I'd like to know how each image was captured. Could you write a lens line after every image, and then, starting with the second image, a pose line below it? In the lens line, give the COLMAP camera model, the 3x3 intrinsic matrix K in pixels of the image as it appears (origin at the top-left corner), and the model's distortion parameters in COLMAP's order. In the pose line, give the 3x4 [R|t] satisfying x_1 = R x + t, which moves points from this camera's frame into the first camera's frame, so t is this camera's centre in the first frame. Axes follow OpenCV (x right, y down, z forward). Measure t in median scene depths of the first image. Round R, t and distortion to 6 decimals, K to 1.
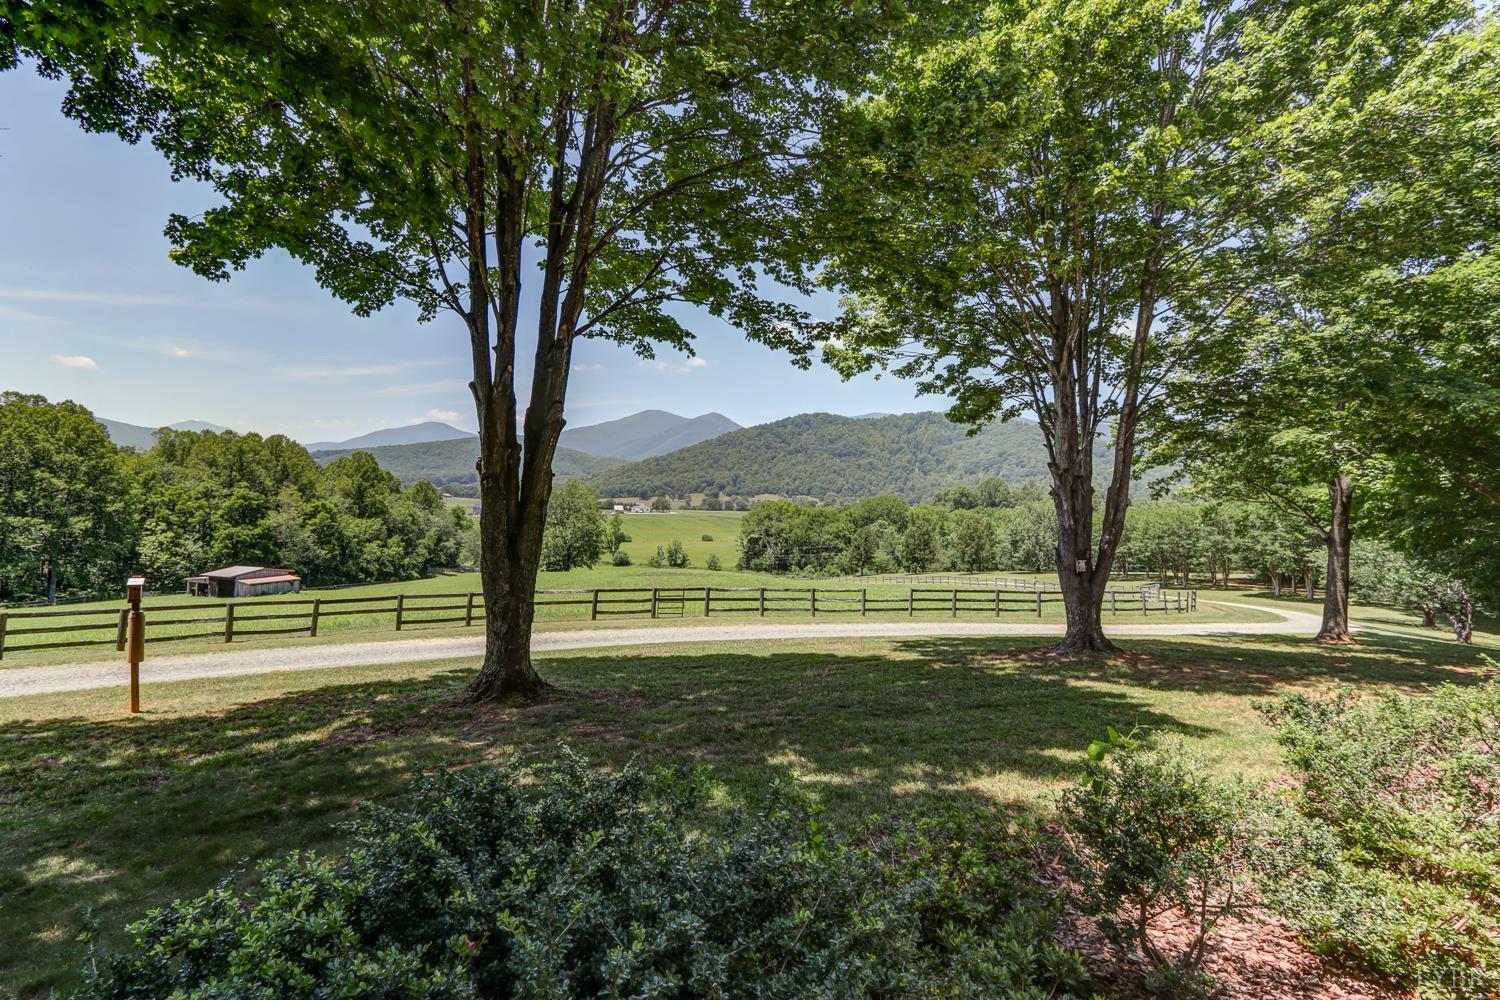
lens RADIAL K [[724.5, 0, 719.4], [0, 724.5, 496.3], [0, 0, 1]] dist [-0.000960, 0.001031]
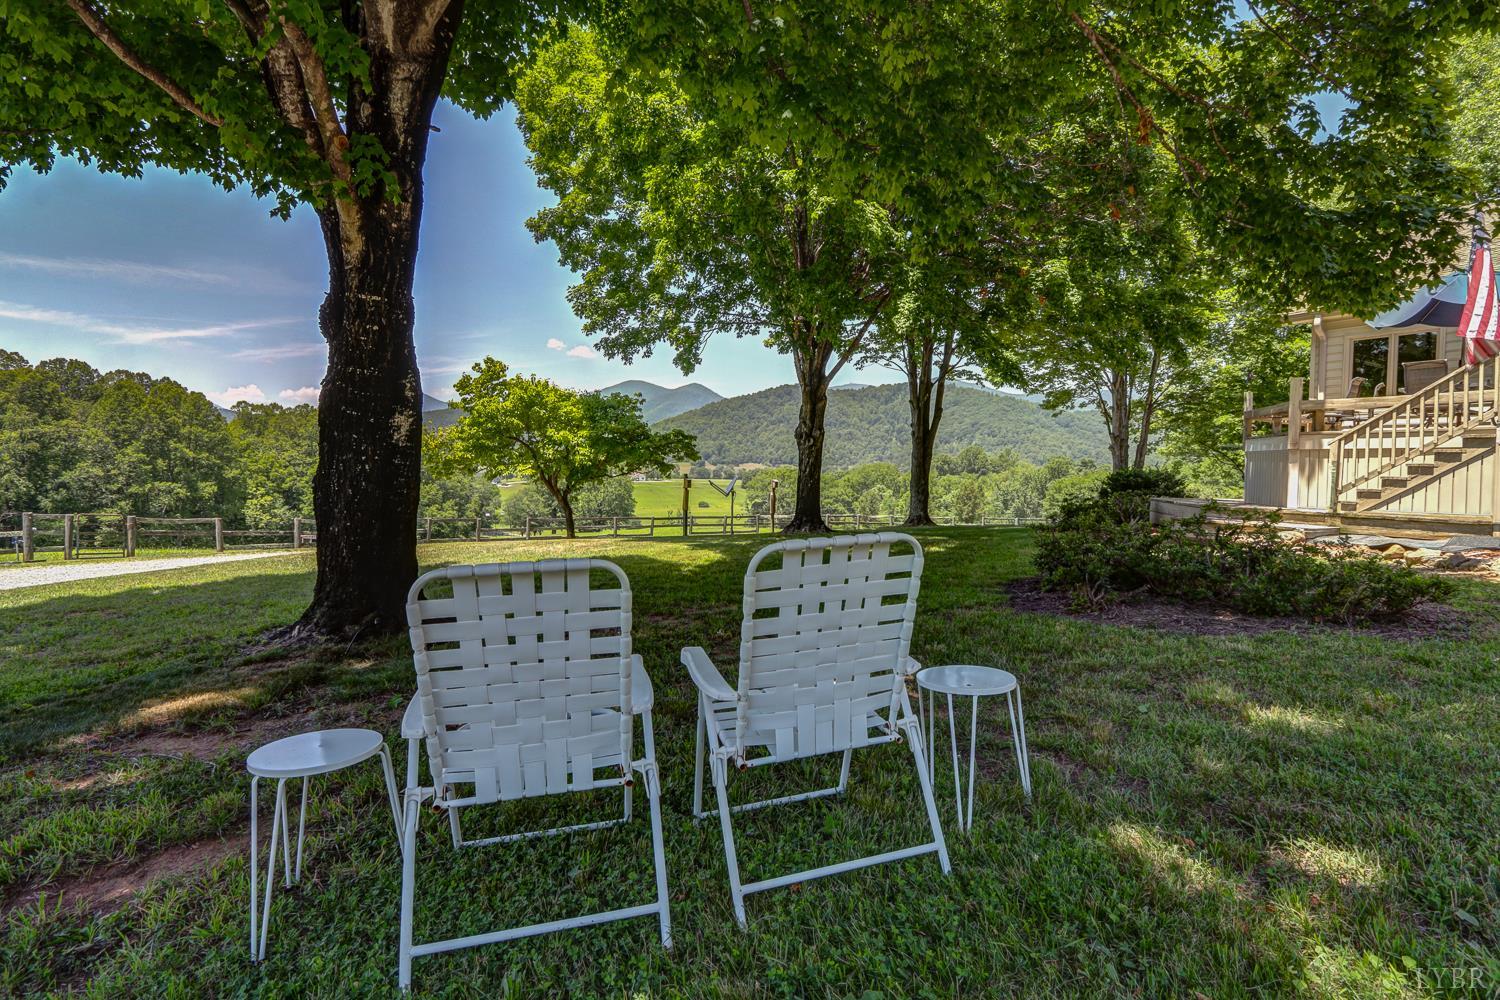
lens RADIAL K [[702.6, 0, 735.7], [0, 702.6, 484.7], [0, 0, 1]] dist [-0.009553, 0.001149]
pose [[0.998956, -0.005677, 0.045329, -0.074031], [0.004432, 0.999612, 0.027513, 0.004543], [-0.045468, -0.027283, 0.998593, -0.099718]]
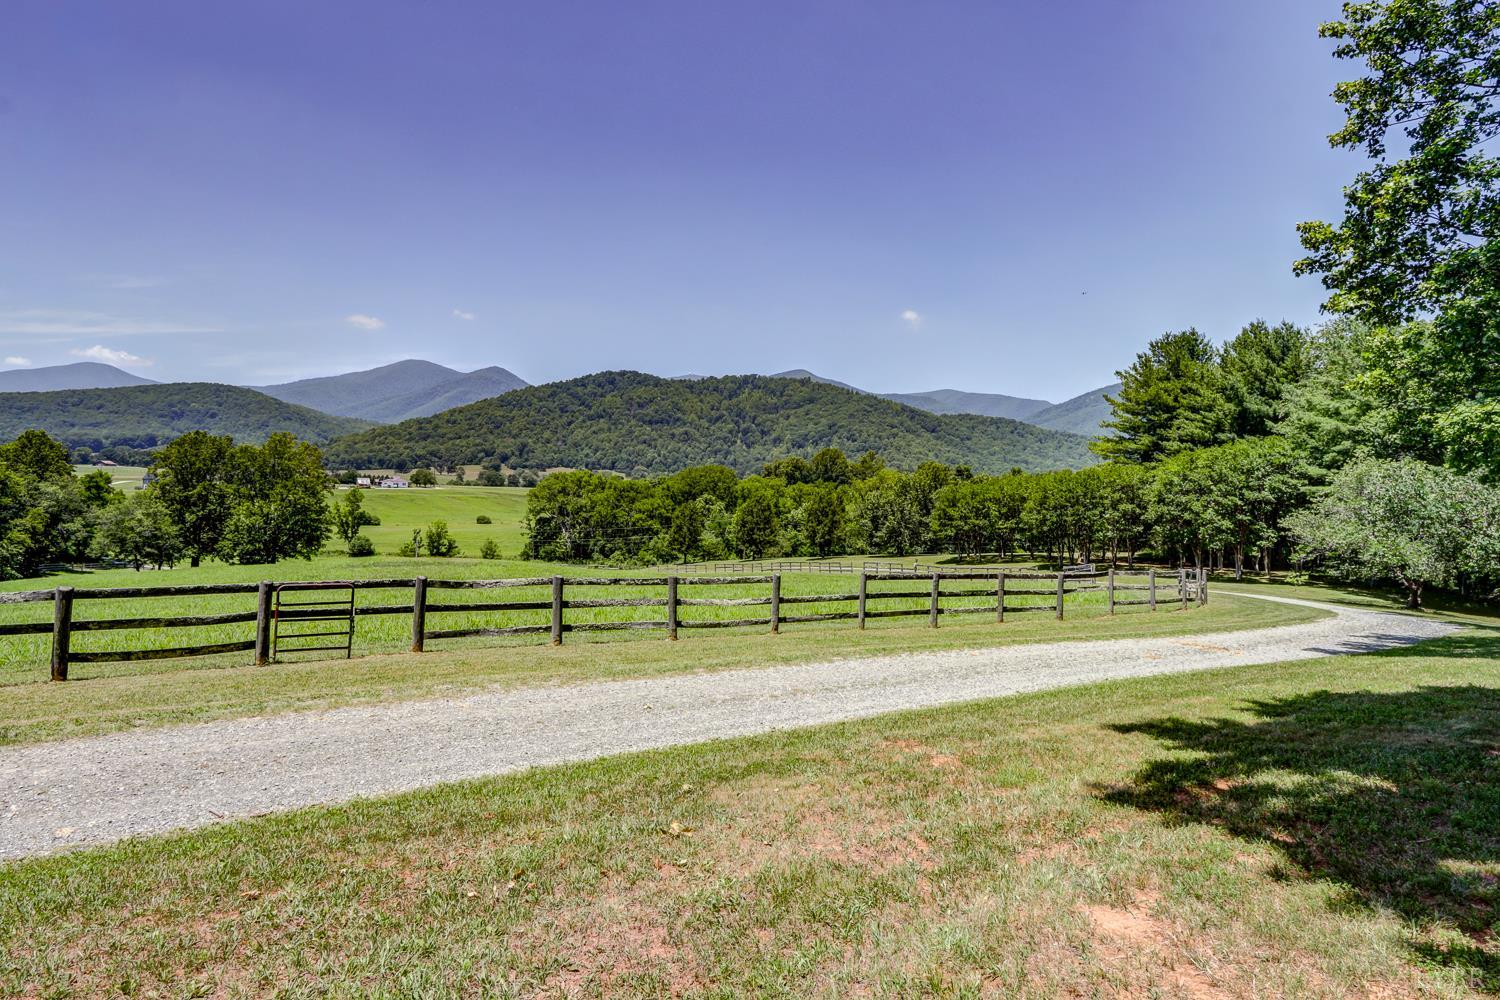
lens RADIAL K [[868.2, 0, 750.0], [0, 868.2, 500.0], [0, 0, 1]] dist [-0.038179, 0.030414]
pose [[0.961069, 0.003323, 0.276288, 0.006067], [-0.012468, 0.999431, 0.031349, 0.014395], [-0.276027, -0.033573, 0.960563, 0.109598]]
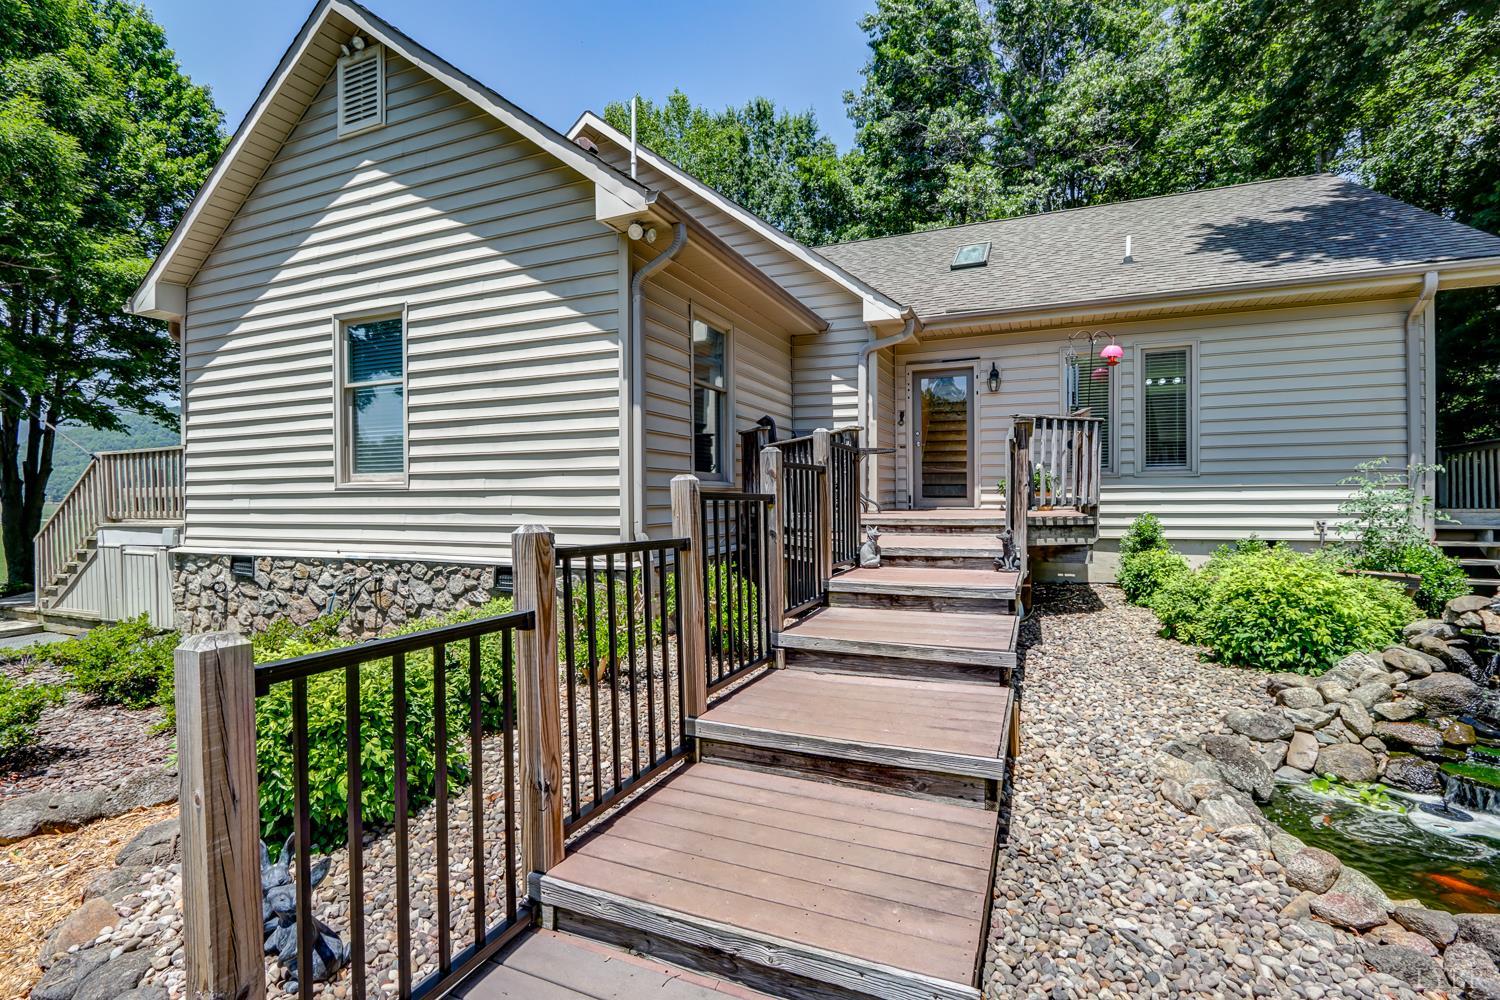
lens RADIAL K [[714.4, 0, 736.1], [0, 714.4, 494.3], [0, 0, 1]] dist [-0.011918, -0.000384]
pose [[0.765474, -0.035908, 0.642464, -0.001043], [0.027793, 0.999355, 0.022740, -0.001813], [-0.642866, 0.000449, 0.765978, -0.131908]]
